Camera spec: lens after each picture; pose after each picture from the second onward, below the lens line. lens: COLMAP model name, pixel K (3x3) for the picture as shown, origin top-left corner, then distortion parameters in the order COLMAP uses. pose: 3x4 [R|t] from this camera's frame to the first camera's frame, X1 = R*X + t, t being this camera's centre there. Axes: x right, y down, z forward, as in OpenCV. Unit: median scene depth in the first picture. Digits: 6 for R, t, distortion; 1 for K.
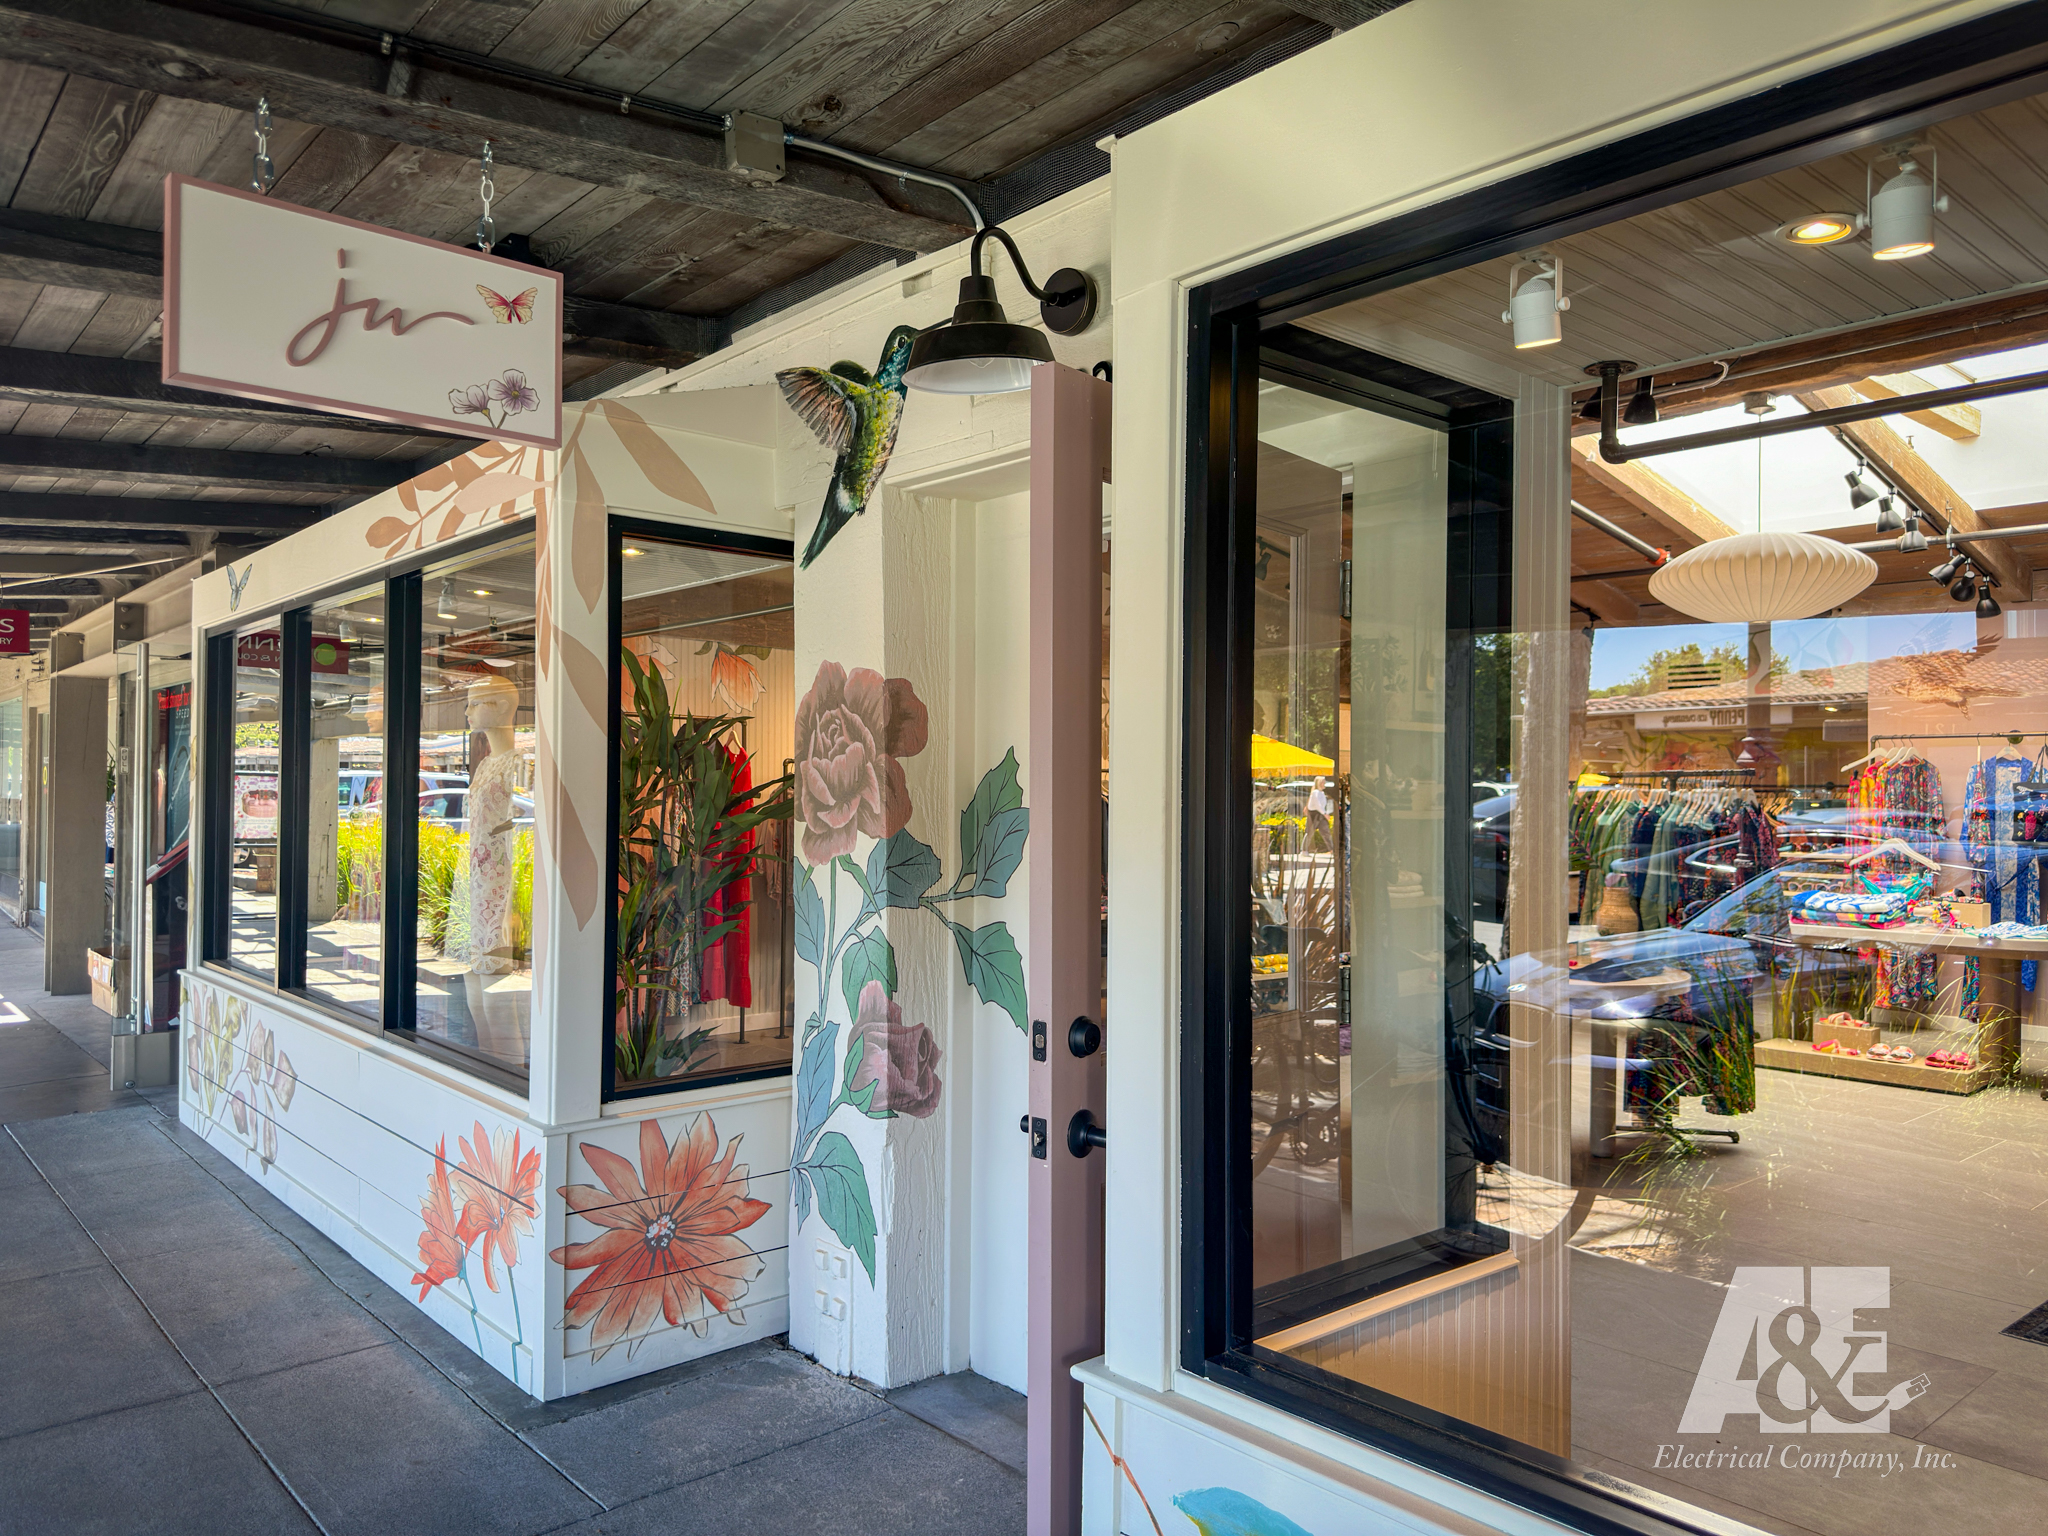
lens RADIAL K [[1463.9, 0, 1022.2], [0, 1463.9, 774.0], [0, 0, 1]] dist [-0.005245, -0.002601]
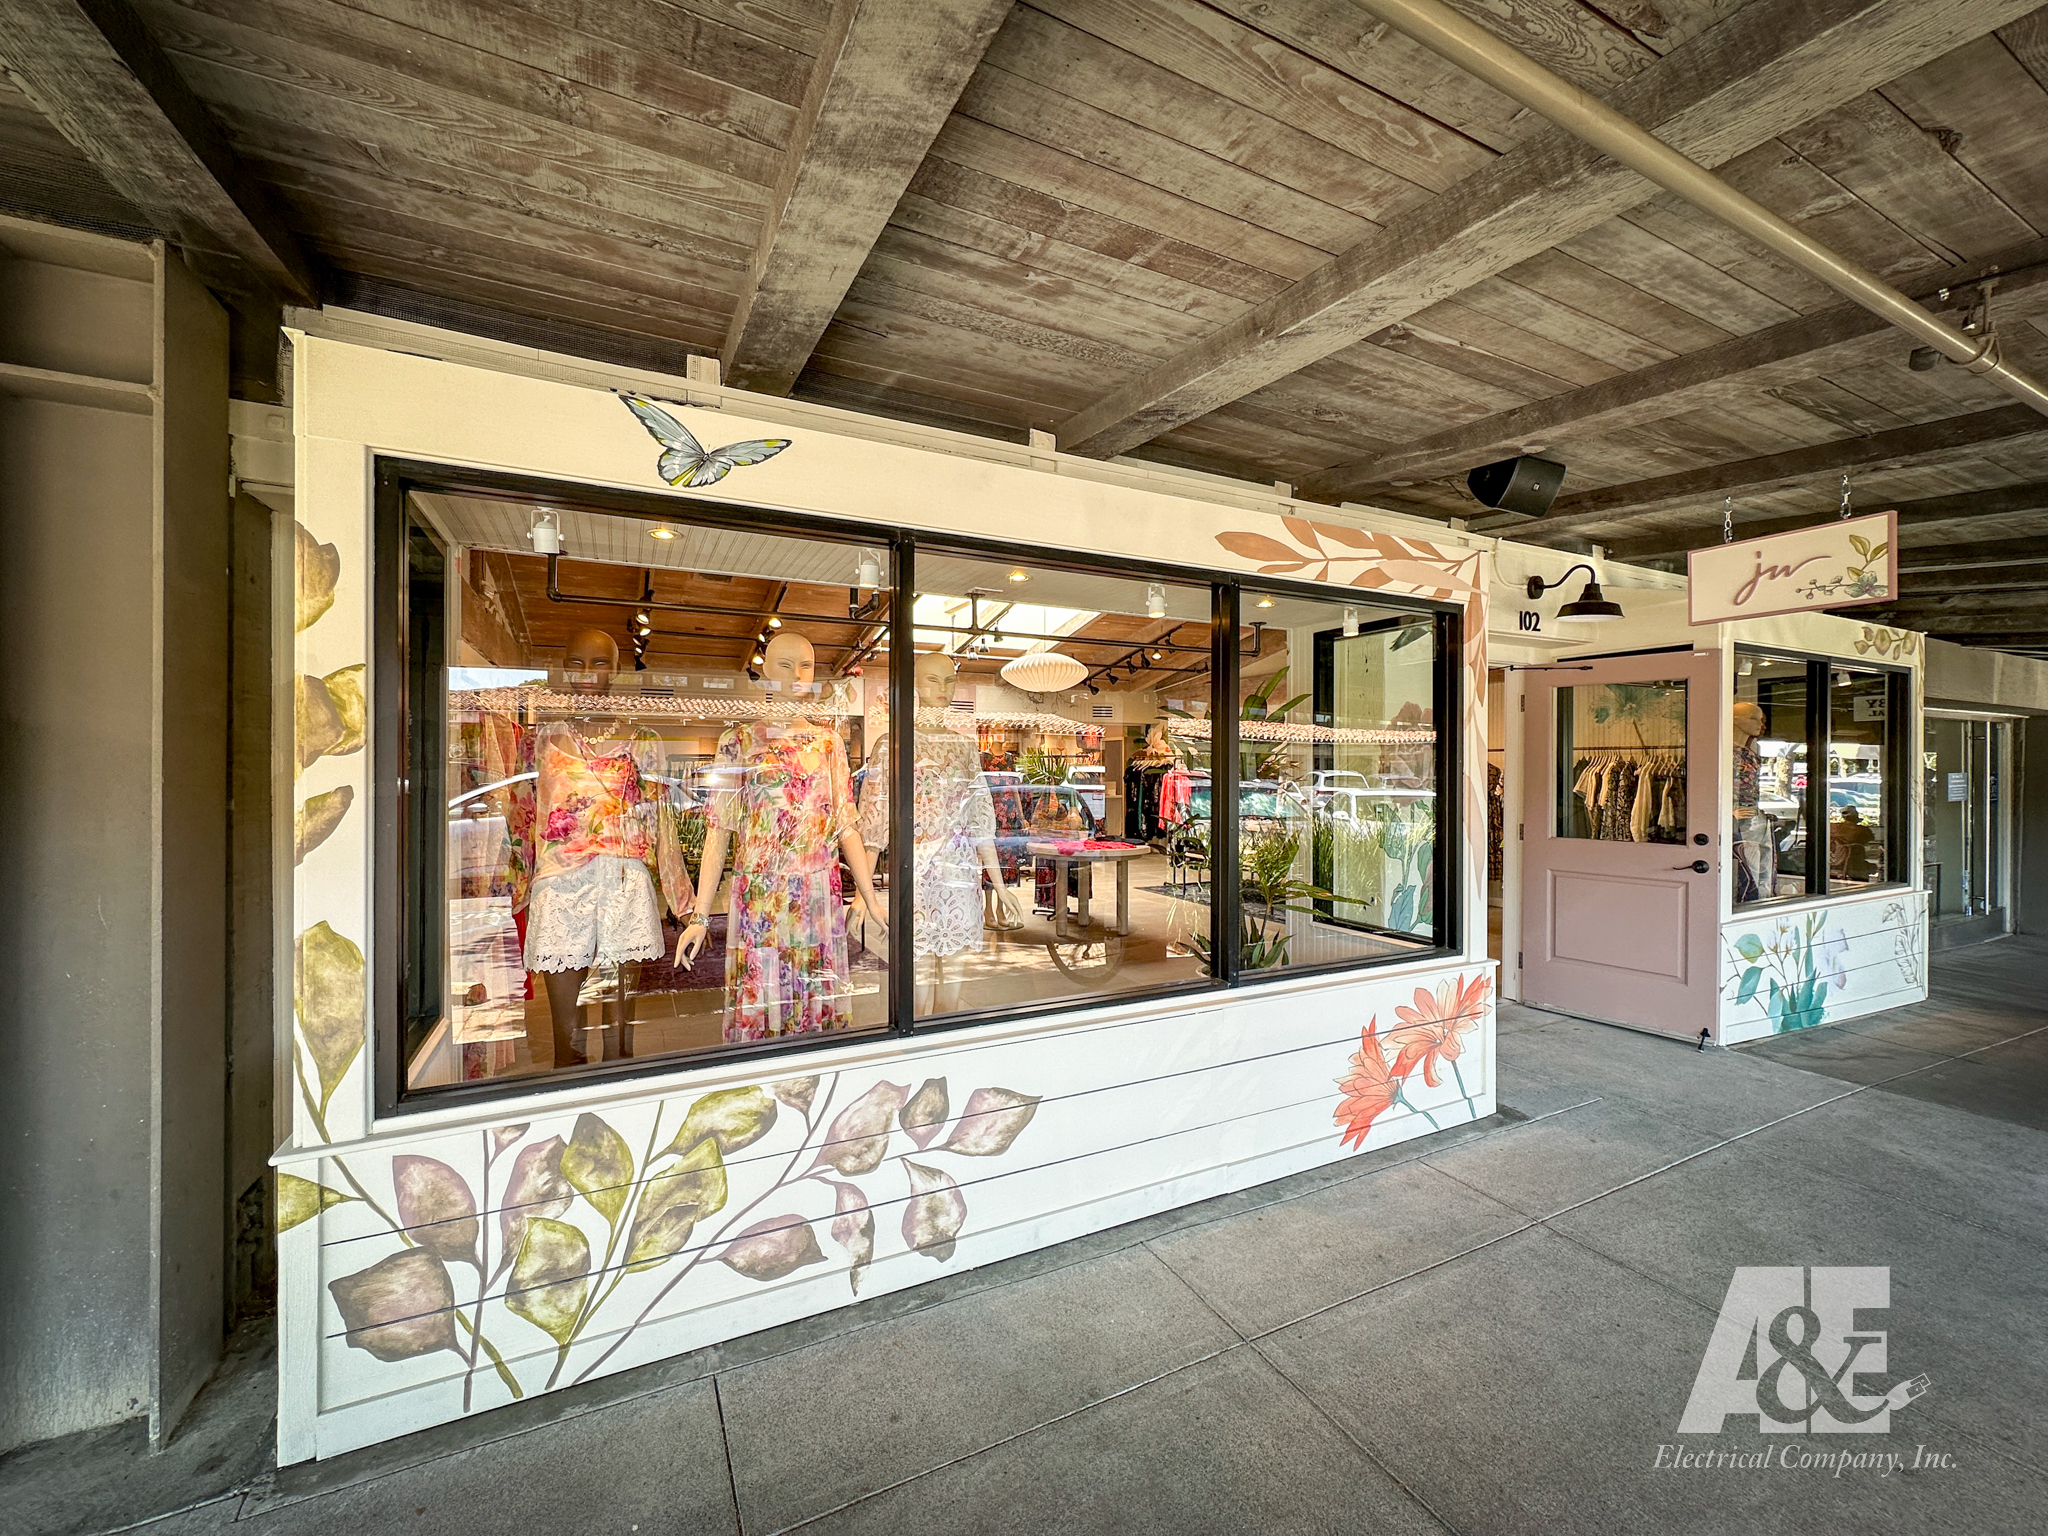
lens RADIAL K [[812.8, 0, 1021.0], [0, 812.8, 768.3], [0, 0, 1]] dist [-0.001688, -0.000085]
pose [[0.255150, -0.004593, 0.966890, -1.217497], [-0.015953, 0.999833, 0.008959, 0.003671], [-0.966770, -0.017711, 0.255034, 1.111041]]
